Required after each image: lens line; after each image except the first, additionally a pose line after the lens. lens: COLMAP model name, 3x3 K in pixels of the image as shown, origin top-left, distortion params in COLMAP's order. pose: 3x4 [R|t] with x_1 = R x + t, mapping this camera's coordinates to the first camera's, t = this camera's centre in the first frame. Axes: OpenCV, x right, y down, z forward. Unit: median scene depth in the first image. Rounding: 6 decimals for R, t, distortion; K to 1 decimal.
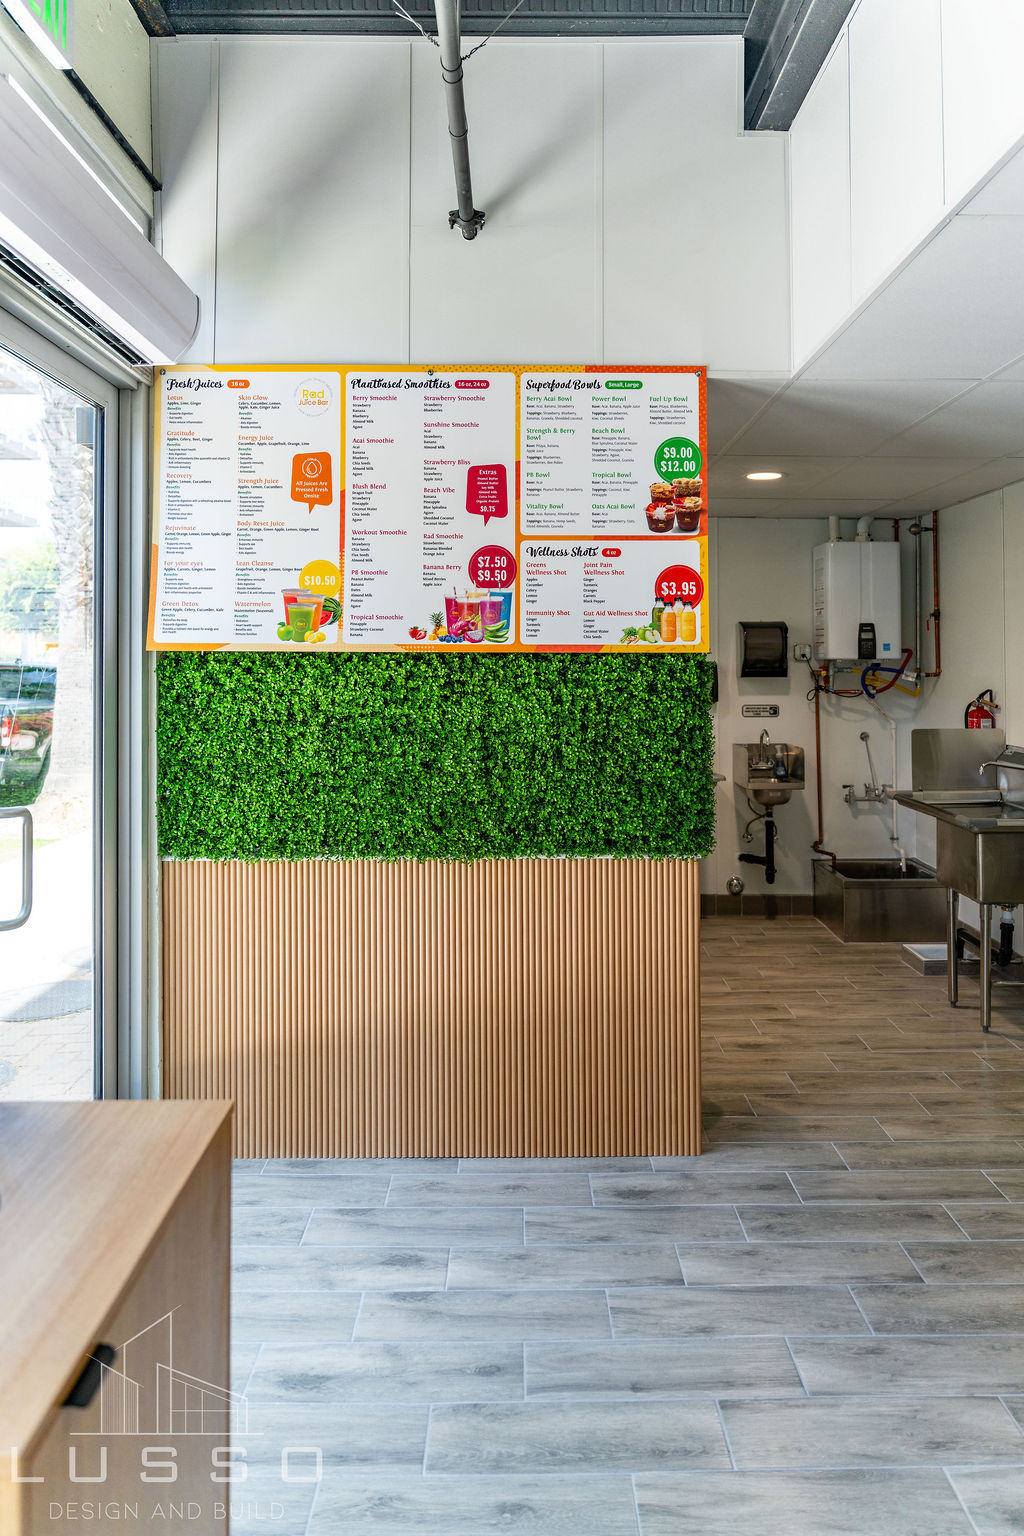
lens RADIAL K [[1063.3, 0, 512.4], [0, 1063.3, 646.6], [0, 0, 1]] dist [-0.008892, -0.001018]
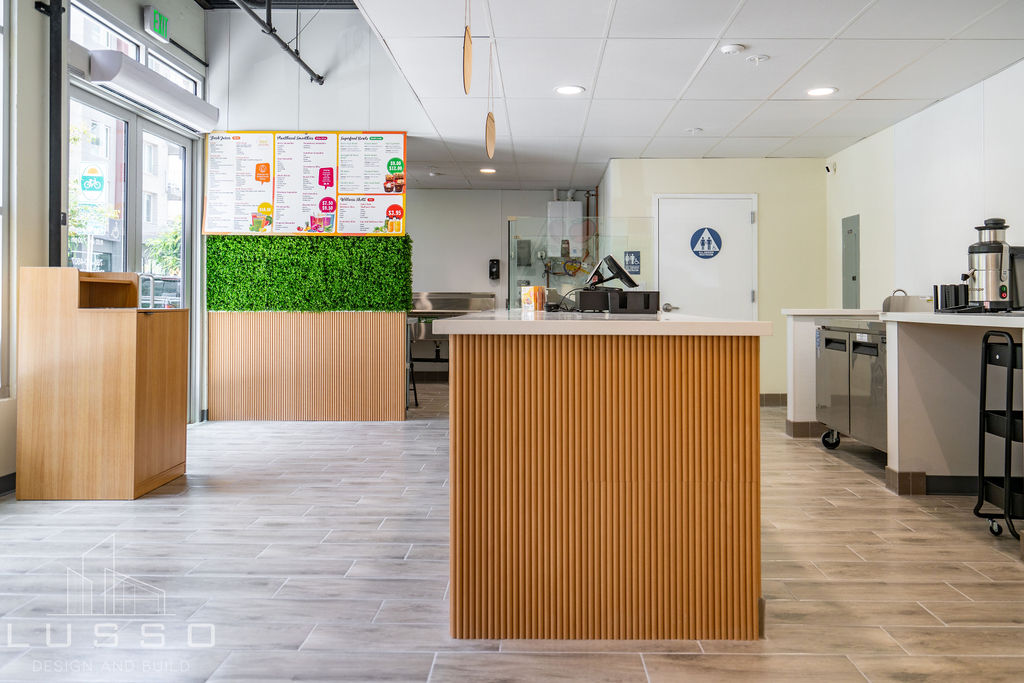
lens RADIAL K [[760.9, 0, 517.2], [0, 760.9, 288.1], [0, 0, 1]] dist [0.007396, 0.001386]
pose [[0.999696, 0.004486, -0.024231, 0.518490], [-0.004470, 0.999990, 0.000748, 0.136180], [0.024235, -0.000640, 0.999706, -0.953284]]
